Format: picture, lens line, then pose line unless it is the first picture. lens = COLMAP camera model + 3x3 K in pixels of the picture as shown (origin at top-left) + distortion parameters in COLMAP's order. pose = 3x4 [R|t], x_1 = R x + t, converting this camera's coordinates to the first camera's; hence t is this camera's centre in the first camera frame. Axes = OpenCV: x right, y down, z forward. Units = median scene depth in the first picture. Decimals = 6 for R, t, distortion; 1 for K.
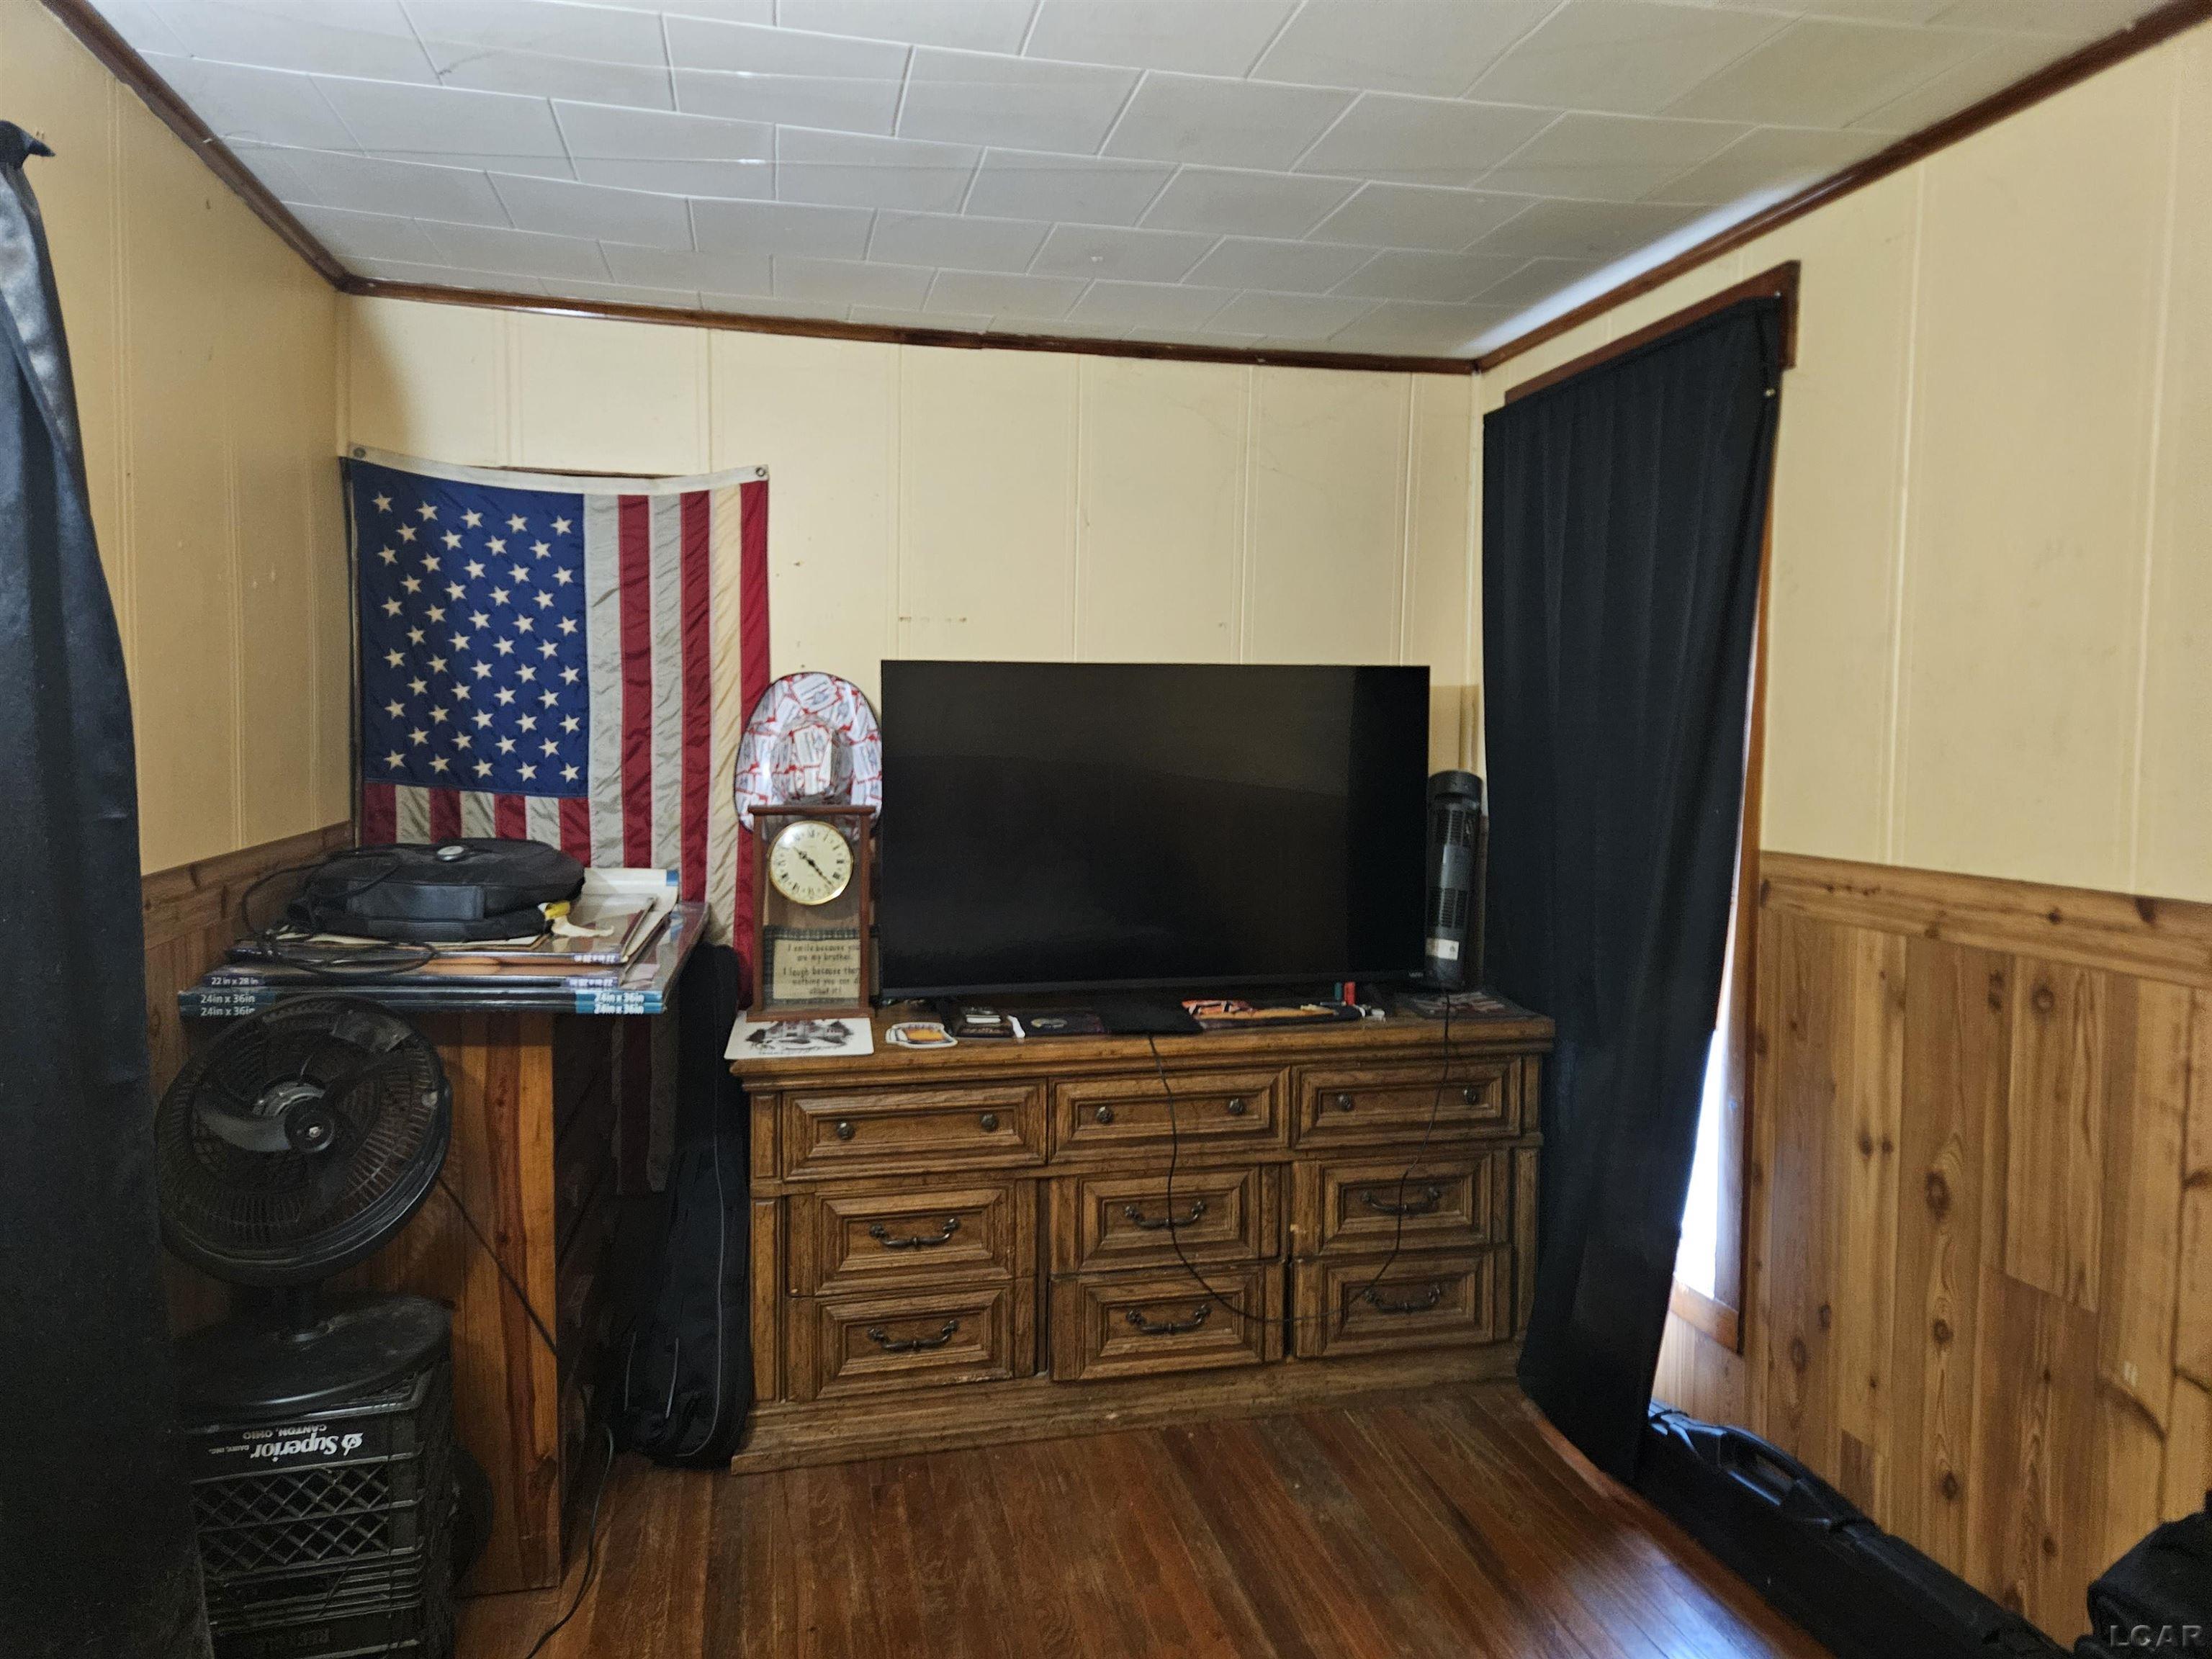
lens RADIAL K [[1443.8, 0, 1106.0], [0, 1443.8, 829.5], [0, 0, 1]] dist [-0.000347, -0.002079]
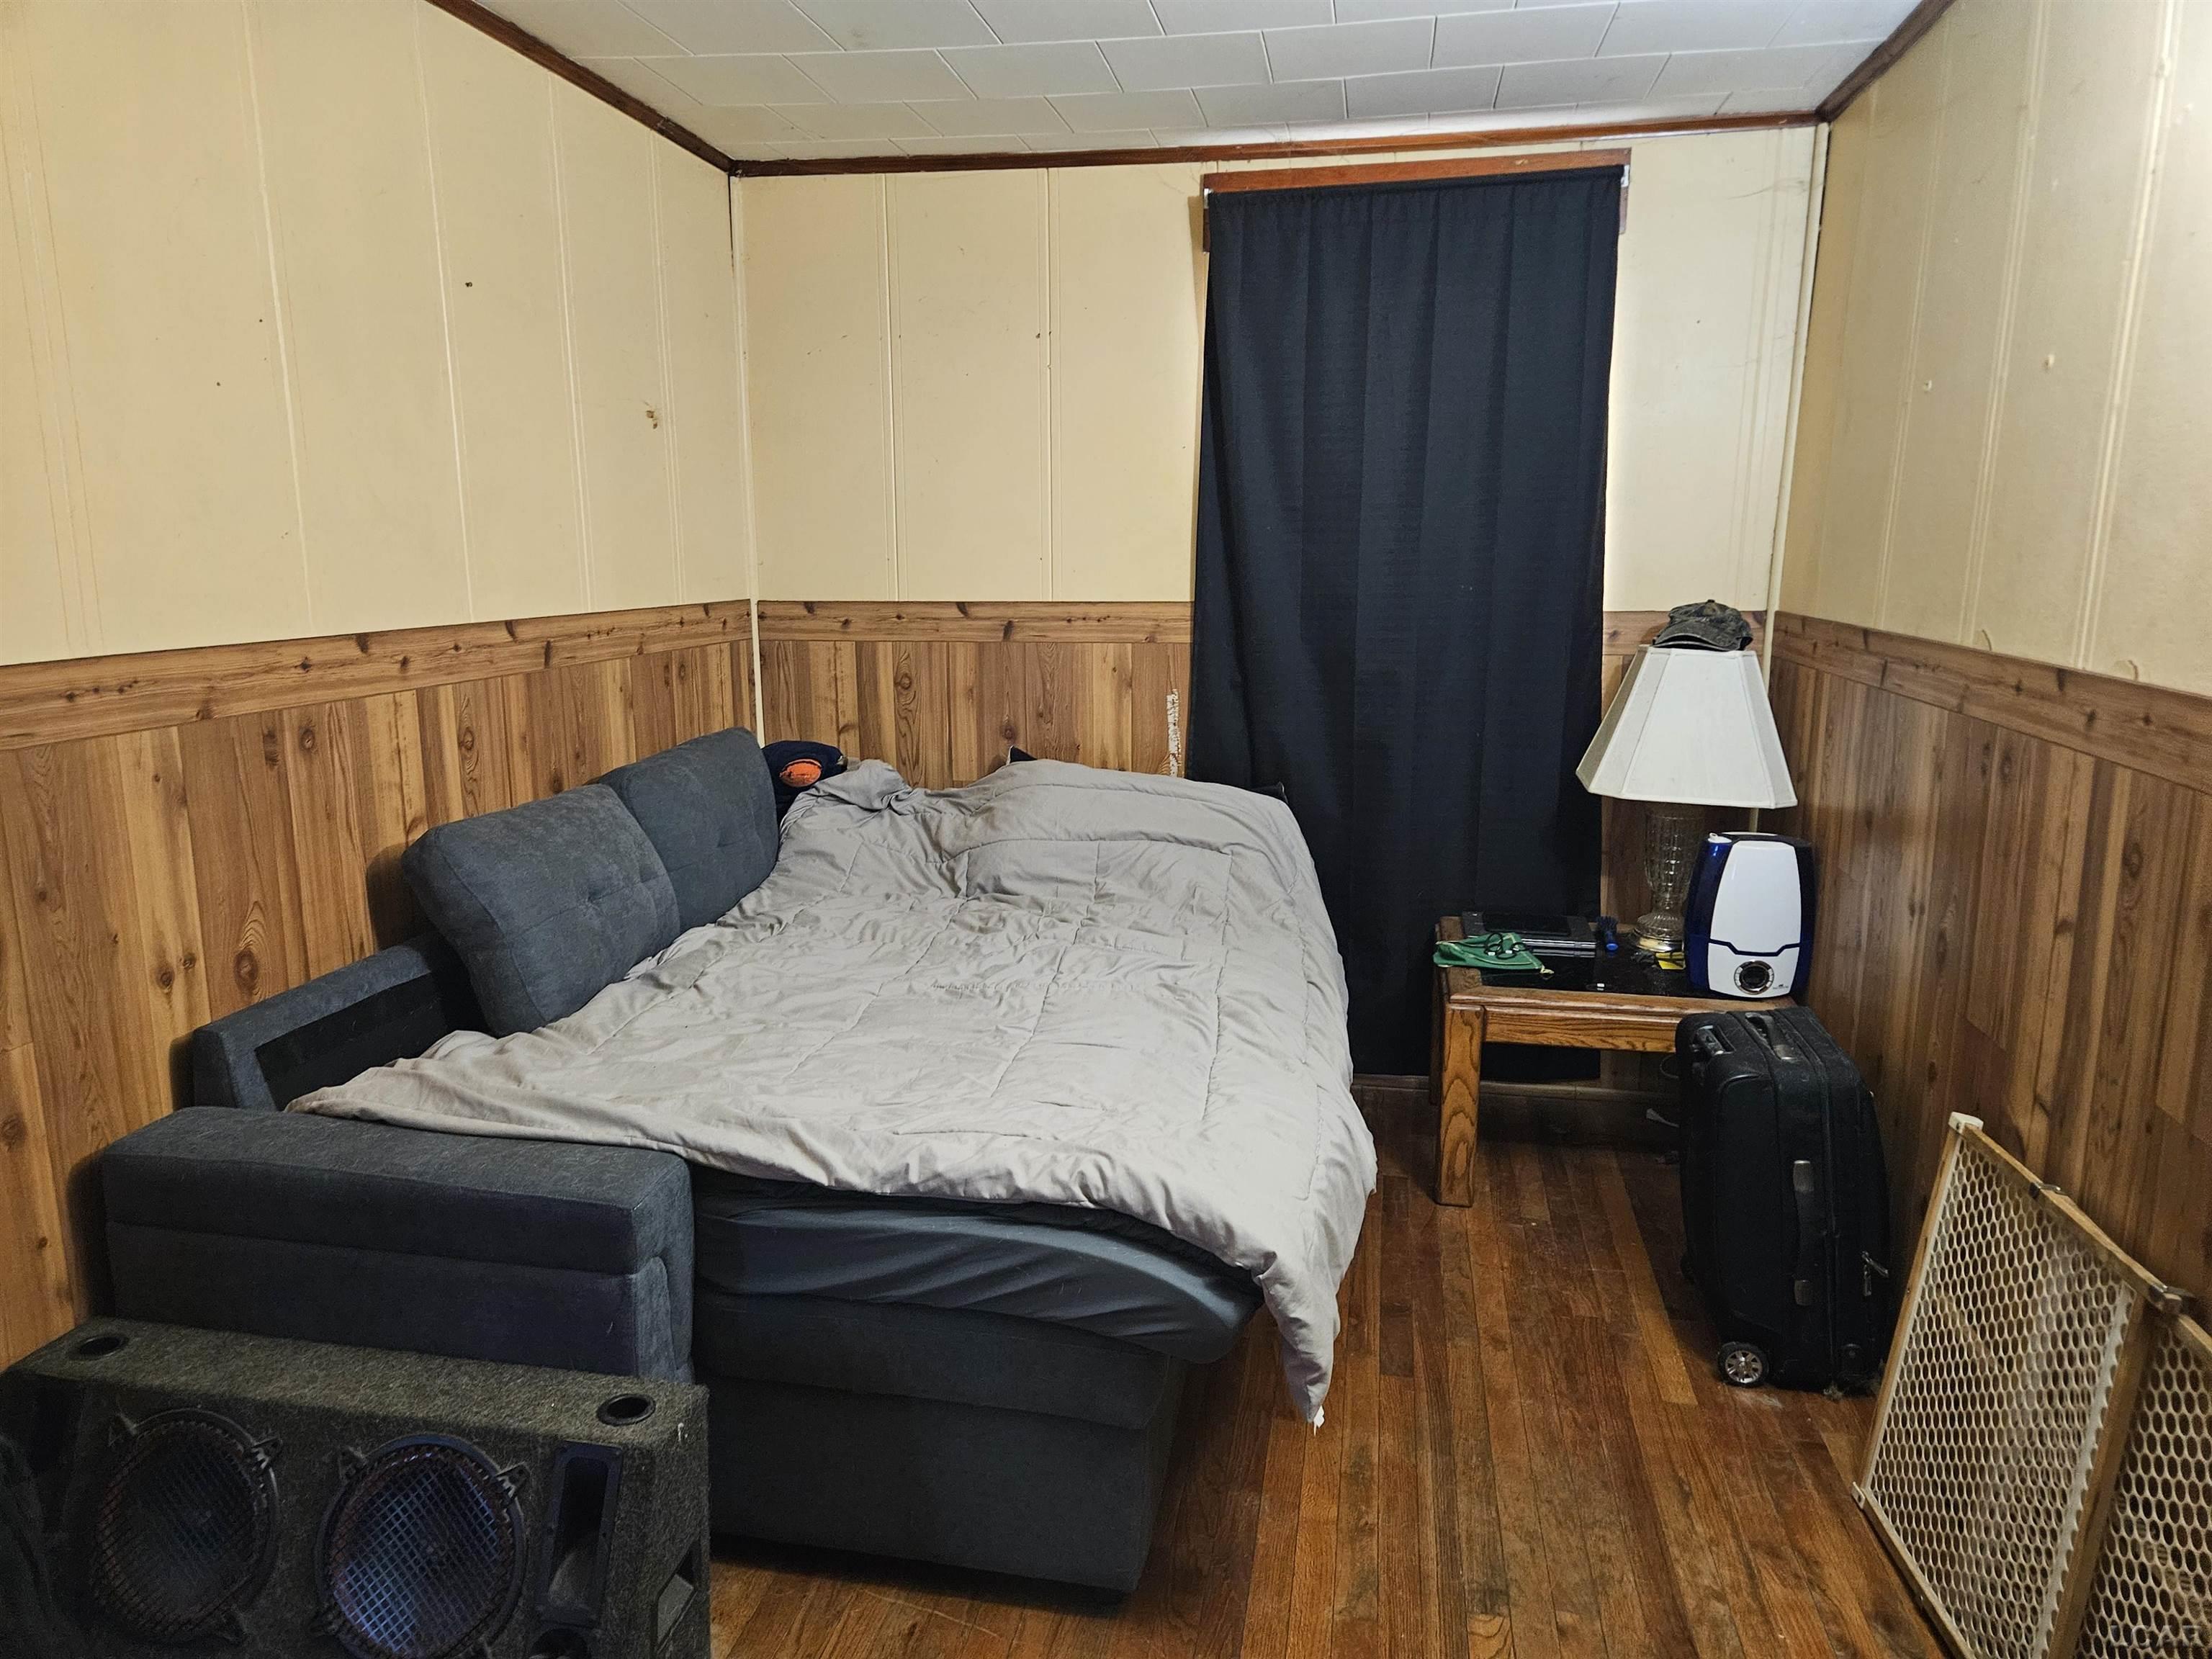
lens RADIAL K [[1443.8, 0, 1106.0], [0, 1443.8, 829.5], [0, 0, 1]] dist [-0.000347, -0.002079]
pose [[-0.911383, -0.111047, 0.396295, -0.378787], [-0.003741, 0.965106, 0.261833, -0.113192], [-0.411543, 0.237147, -0.879996, 1.742304]]
